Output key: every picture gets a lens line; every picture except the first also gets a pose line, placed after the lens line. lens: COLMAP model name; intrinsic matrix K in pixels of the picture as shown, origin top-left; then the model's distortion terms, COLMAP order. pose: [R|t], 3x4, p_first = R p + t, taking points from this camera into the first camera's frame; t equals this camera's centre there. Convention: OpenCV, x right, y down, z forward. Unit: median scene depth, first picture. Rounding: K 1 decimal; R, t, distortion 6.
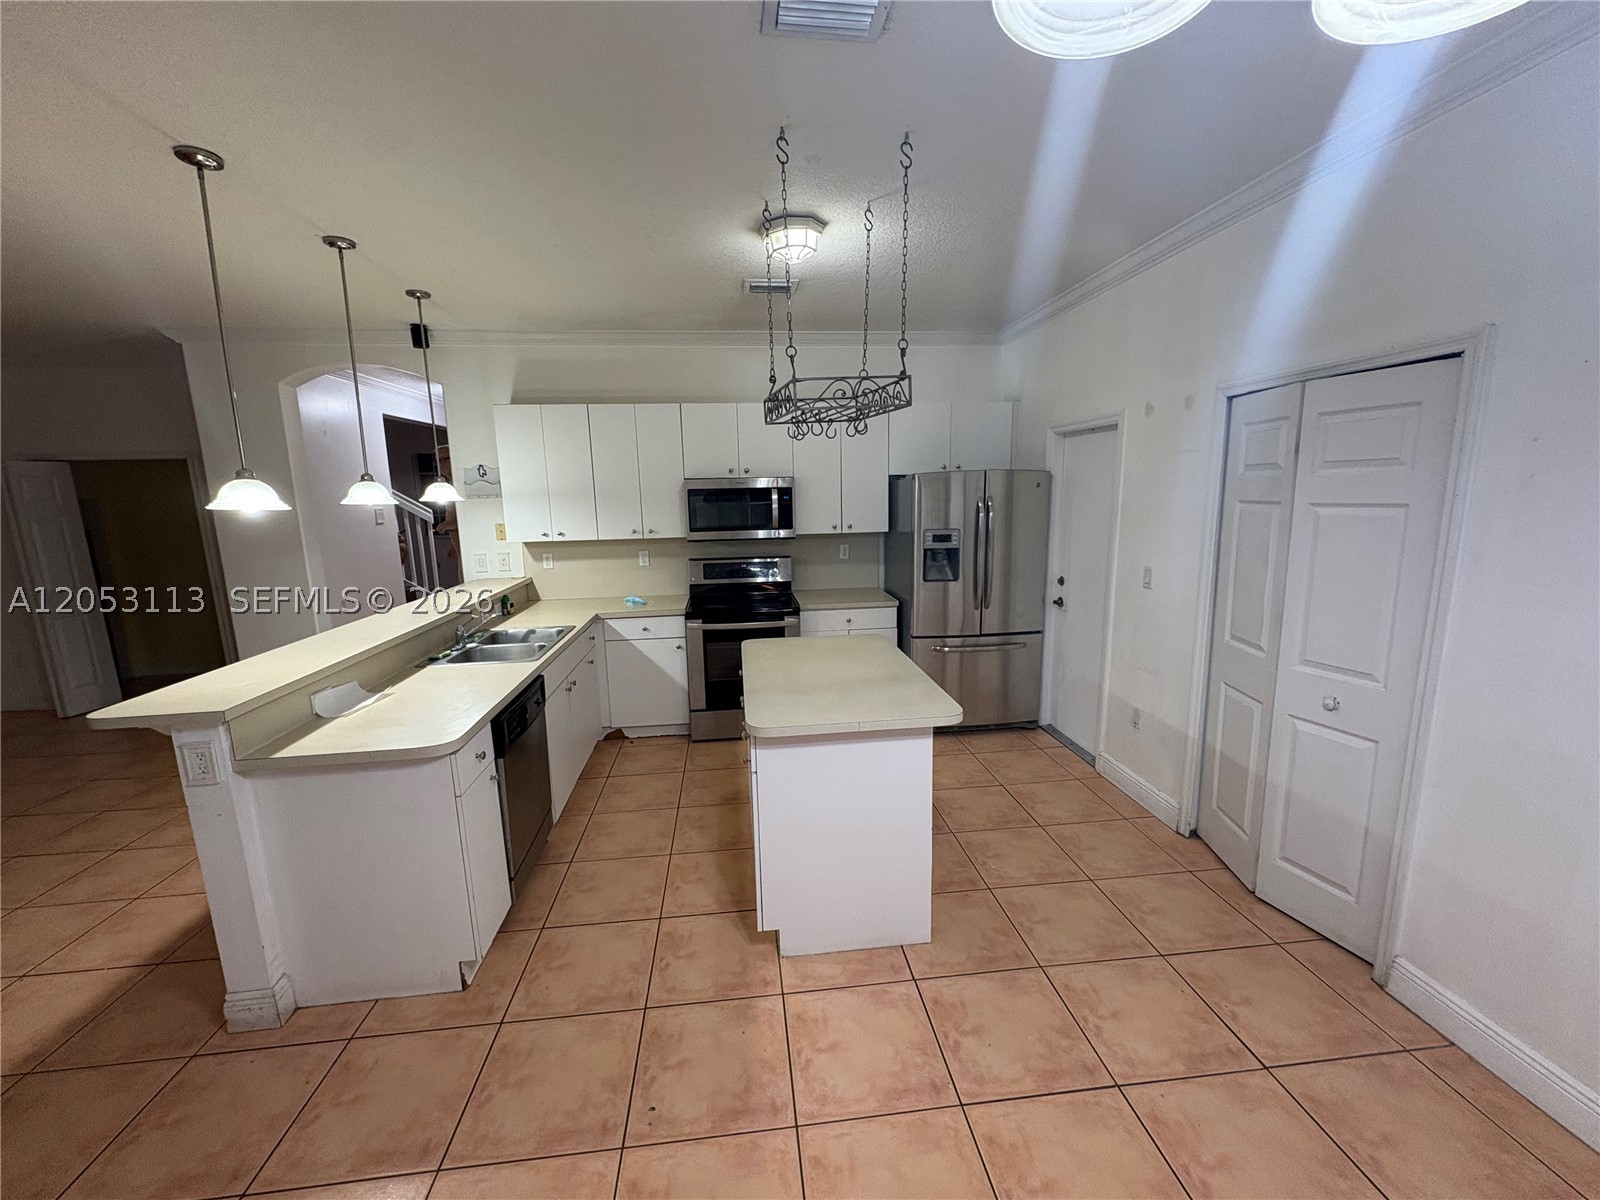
lens RADIAL K [[635.3, 0, 800.6], [0, 635.3, 599.0], [0, 0, 1]] dist [-0.003986, 0.000569]
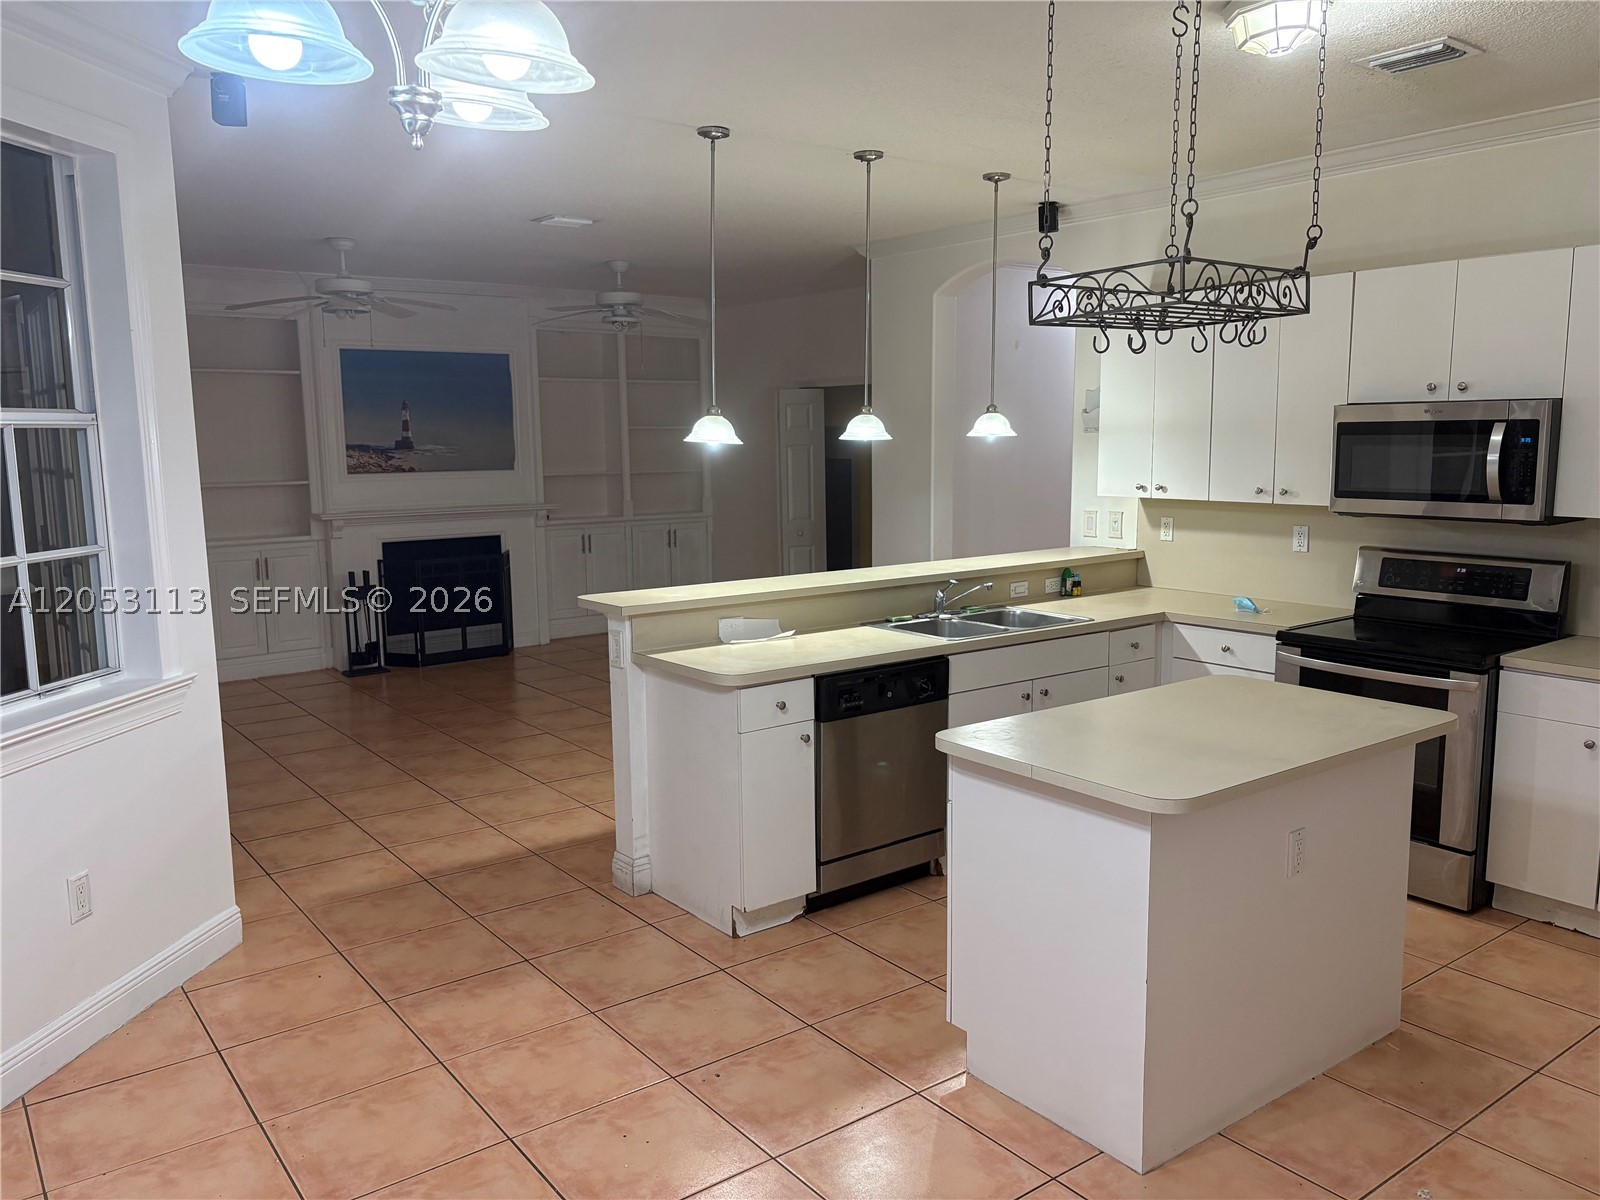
lens RADIAL K [[1211.7, 0, 798.6], [0, 1211.7, 596.7], [0, 0, 1]] dist [0.031670, -0.019853]
pose [[0.506348, 0.130346, -0.852421, 0.530337], [-0.144914, 0.987314, 0.064893, -0.018842], [0.850065, 0.090669, 0.518814, 0.034403]]
